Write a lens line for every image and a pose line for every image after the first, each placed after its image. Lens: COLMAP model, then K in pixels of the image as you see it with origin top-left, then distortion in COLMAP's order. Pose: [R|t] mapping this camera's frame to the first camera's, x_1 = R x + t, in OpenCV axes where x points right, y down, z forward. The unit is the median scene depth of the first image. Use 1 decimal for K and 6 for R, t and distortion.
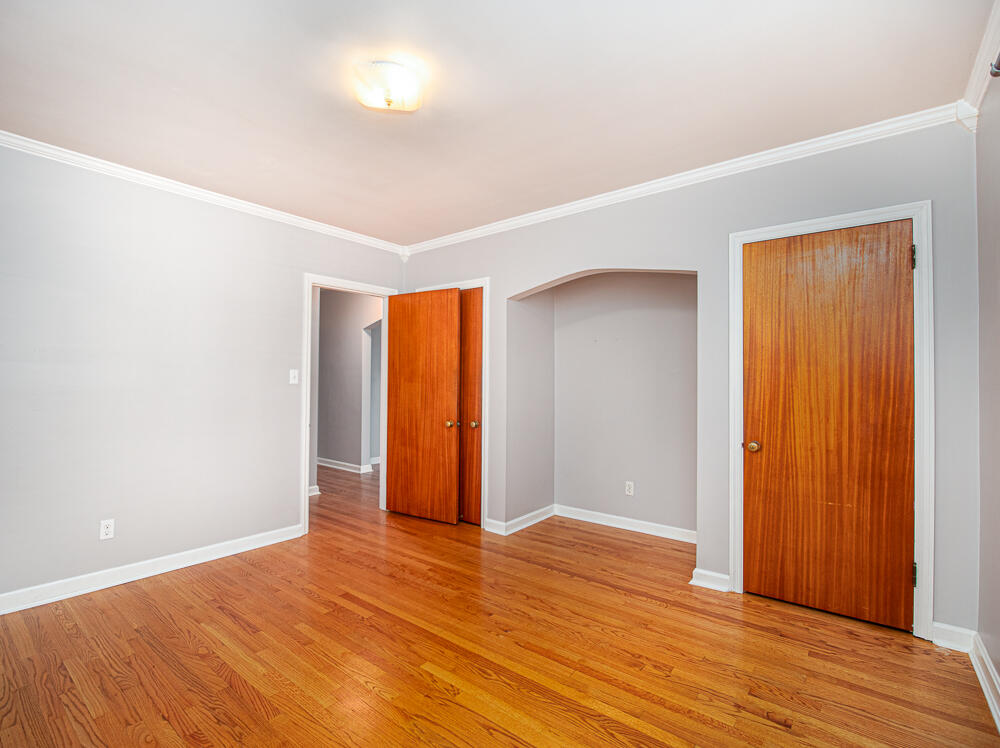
lens RADIAL K [[471.7, 0, 493.9], [0, 471.7, 373.1], [0, 0, 1]] dist [-0.014607, -0.001086]
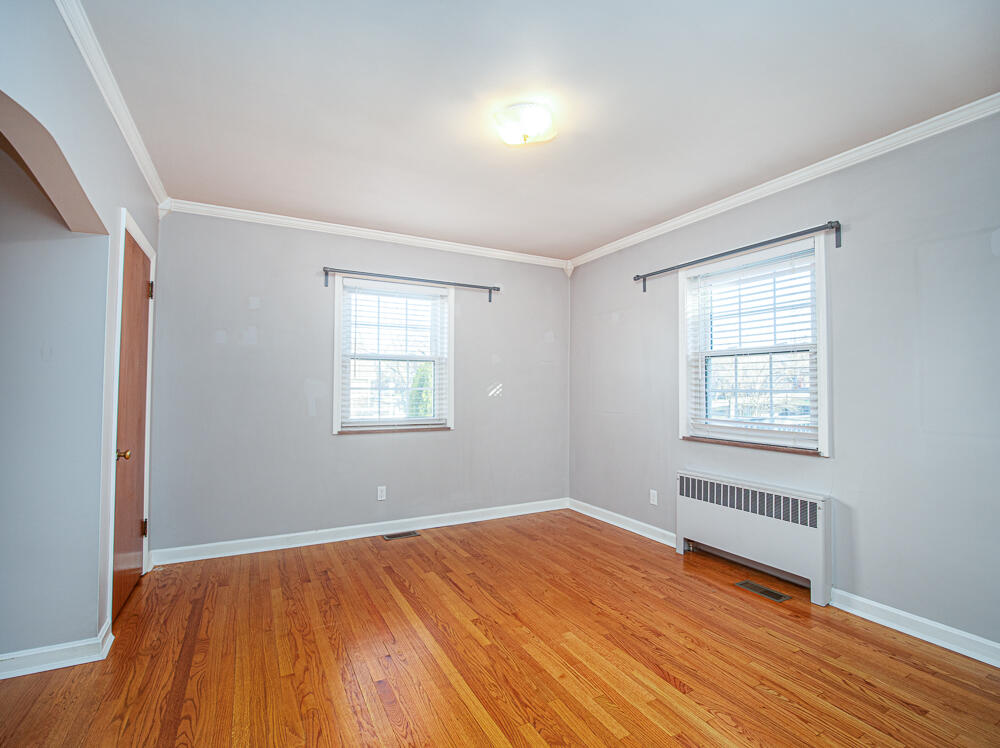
lens RADIAL K [[471.7, 0, 493.9], [0, 471.7, 373.1], [0, 0, 1]] dist [-0.014607, -0.001086]
pose [[-0.913453, 0.001984, 0.406940, -0.610483], [-0.017262, 0.998899, -0.043618, 0.035281], [-0.406578, -0.046867, -0.912413, 2.025005]]
